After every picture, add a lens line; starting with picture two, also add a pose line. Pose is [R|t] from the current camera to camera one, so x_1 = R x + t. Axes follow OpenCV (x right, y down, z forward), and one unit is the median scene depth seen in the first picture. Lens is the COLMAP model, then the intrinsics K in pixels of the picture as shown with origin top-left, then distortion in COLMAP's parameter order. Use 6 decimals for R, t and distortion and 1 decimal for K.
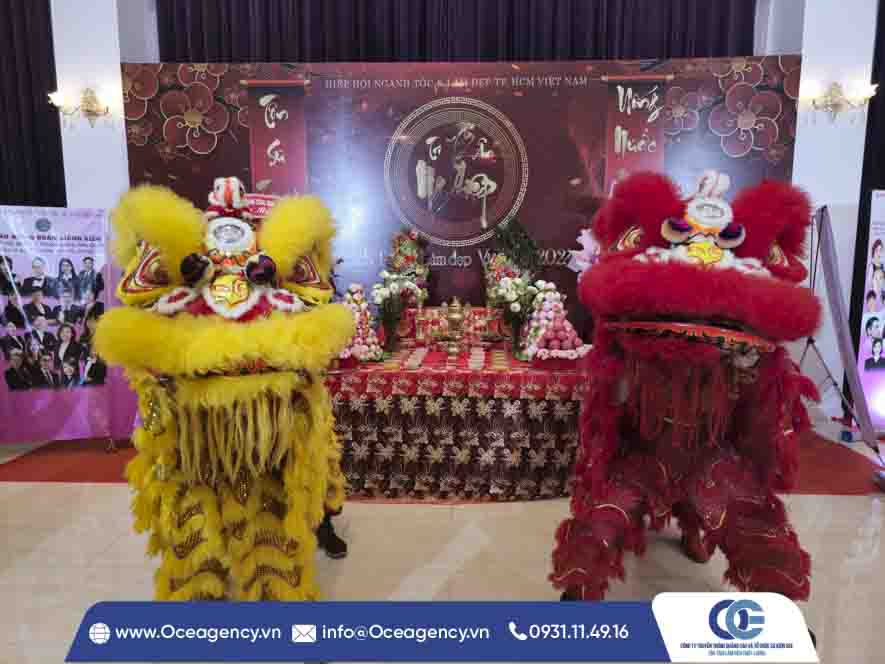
lens RADIAL K [[613.0, 0, 444.5], [0, 613.0, 343.5], [0, 0, 1]] dist [0.039615, -0.036229]
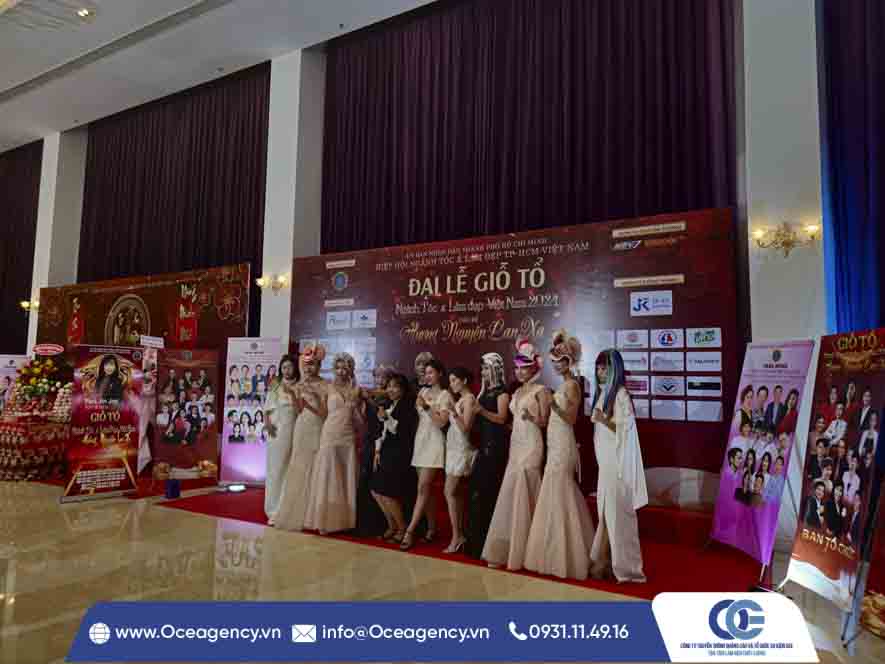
lens RADIAL K [[540.6, 0, 442.8], [0, 540.6, 345.6], [0, 0, 1]] dist [0.074462, -0.093072]
pose [[0.898383, -0.012083, -0.439047, 1.733723], [-0.079501, 0.978636, -0.189609, 0.020984], [0.431958, 0.205246, 0.878229, -0.090717]]
